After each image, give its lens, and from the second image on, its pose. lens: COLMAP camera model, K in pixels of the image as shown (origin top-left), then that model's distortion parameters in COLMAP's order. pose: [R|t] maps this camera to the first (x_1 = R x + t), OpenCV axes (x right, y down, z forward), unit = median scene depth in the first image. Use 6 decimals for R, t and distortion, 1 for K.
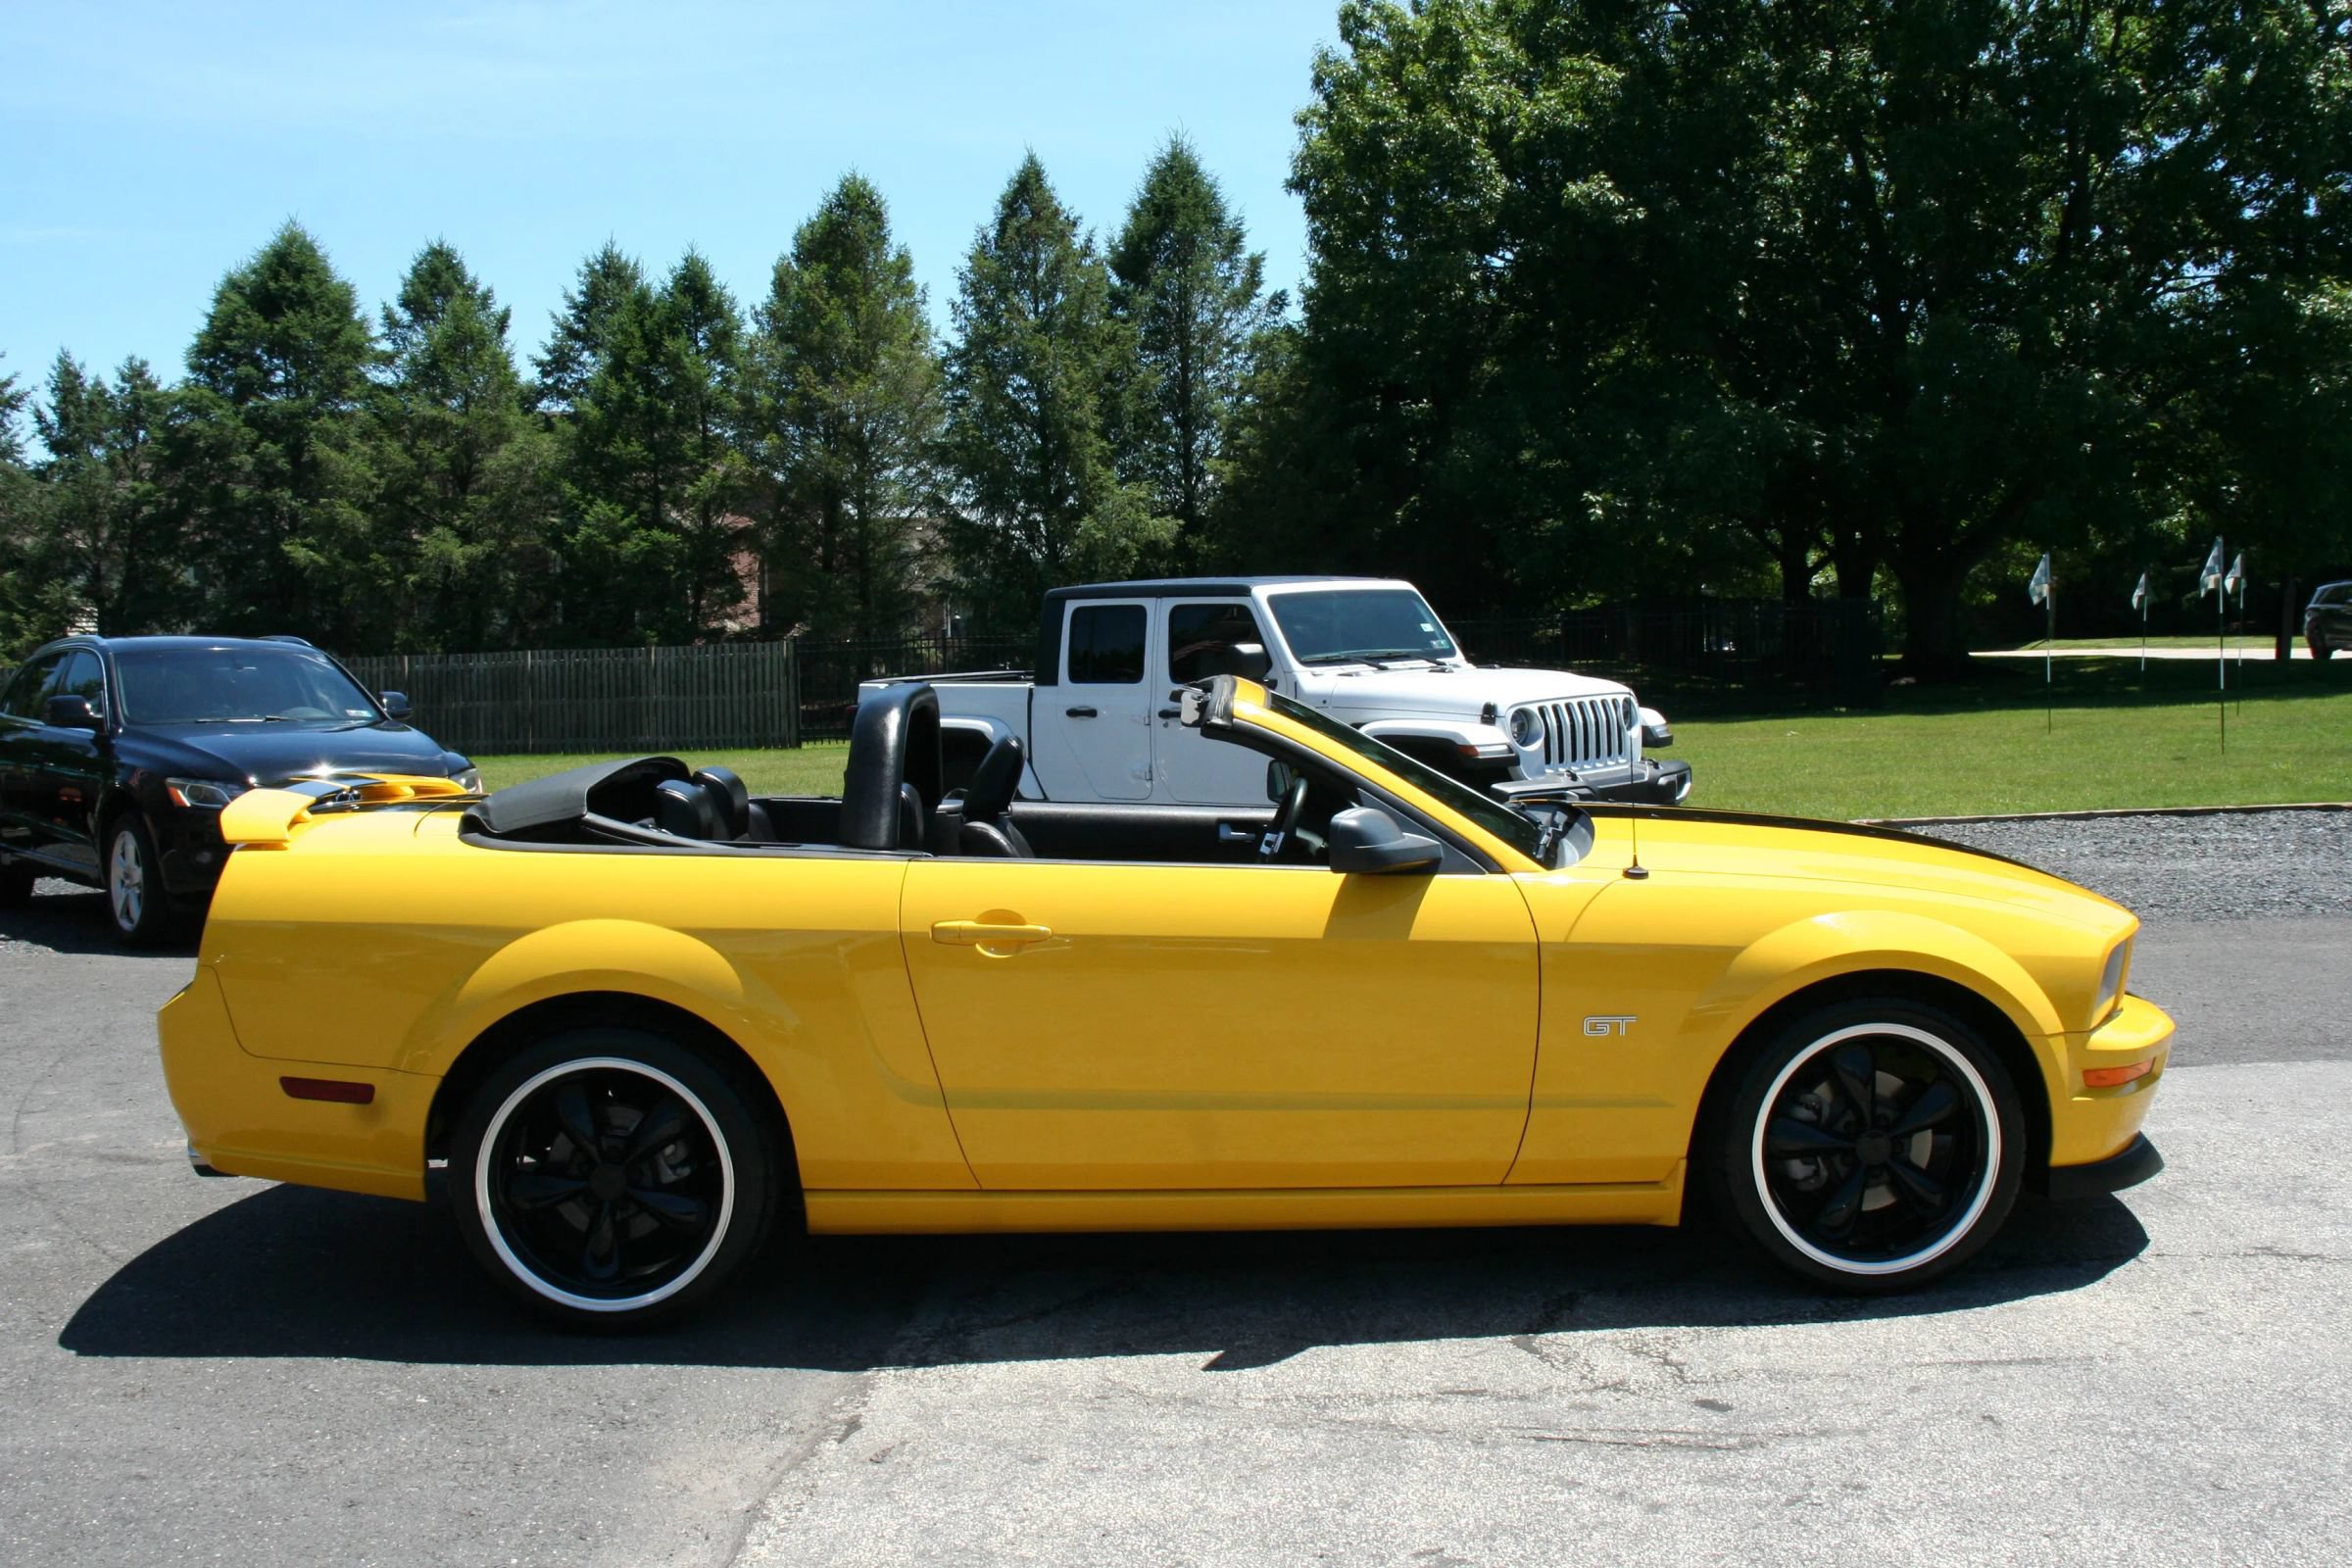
lens RADIAL K [[2483.9, 0, 1213.6], [0, 2483.9, 732.2], [0, 0, 1]] dist [-0.139496, 0.311557]
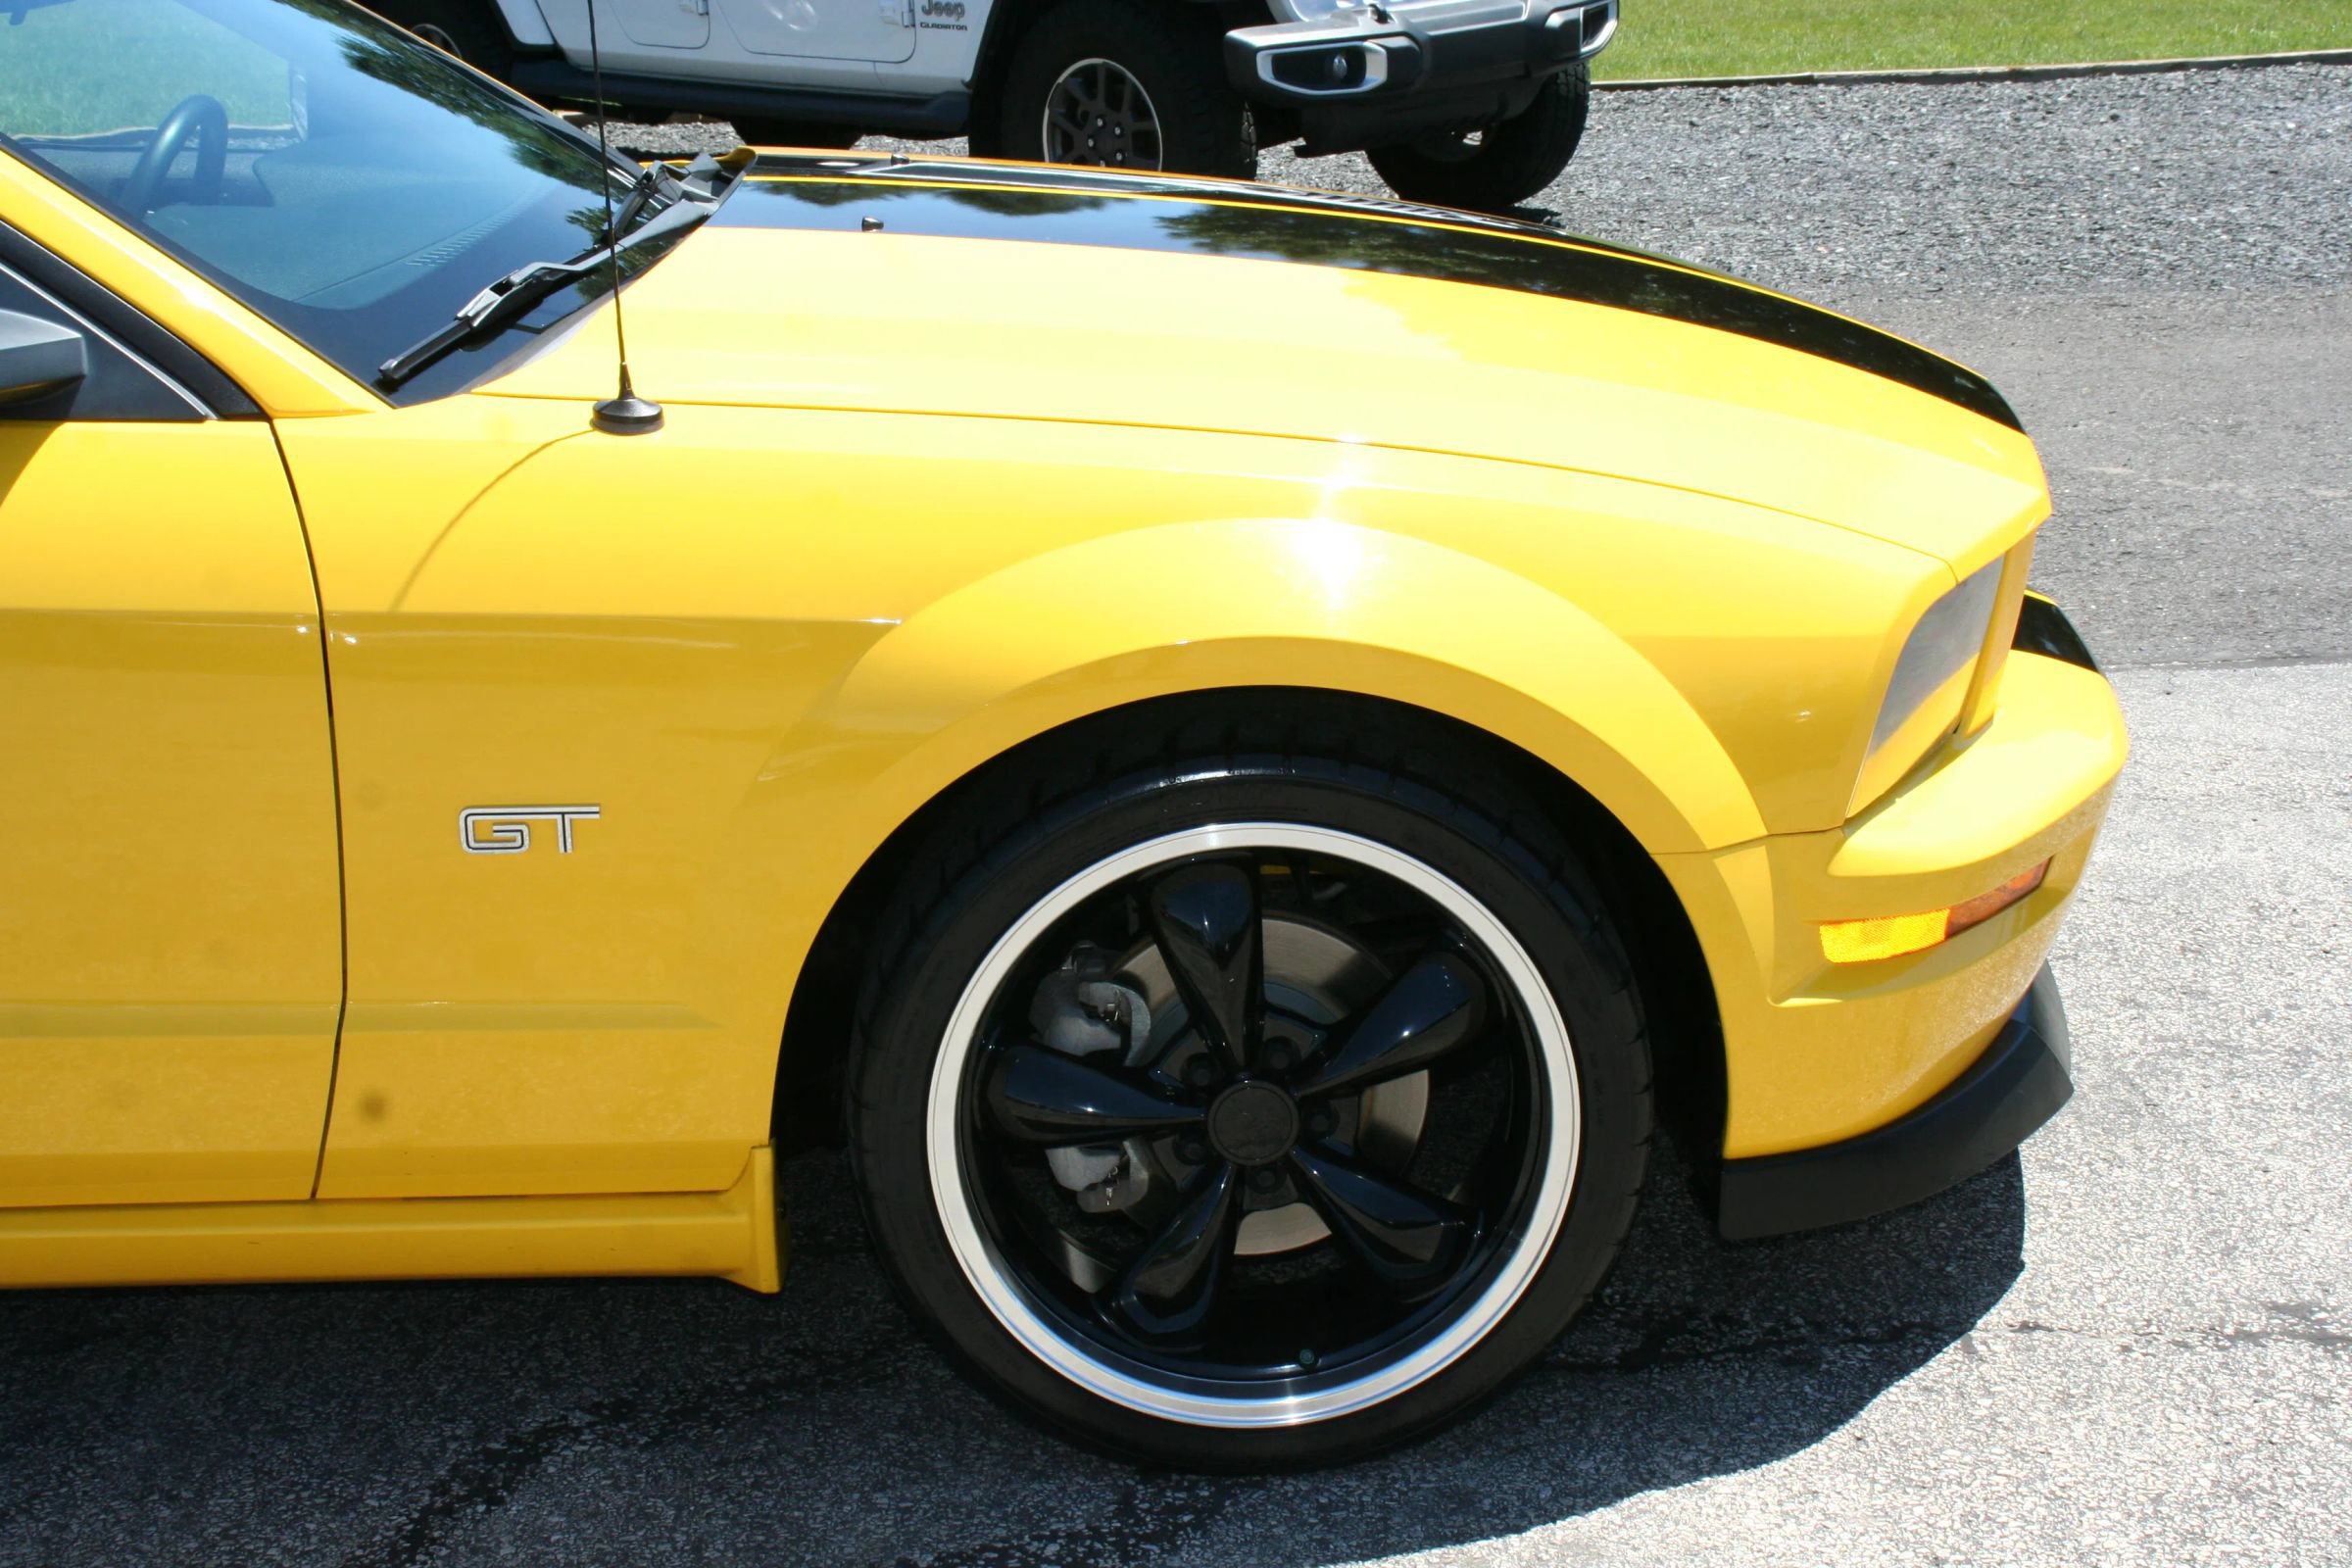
lens RADIAL K [[3201.7, 0, 1176.0], [0, 3201.7, 784.0], [0, 0, 1]] dist [-0.018845, 0.364878]
pose [[0.999456, 0.004963, -0.032605, 0.048218], [0.003908, 0.963829, 0.266493, -0.003347], [0.032748, -0.266475, 0.963285, 0.092444]]
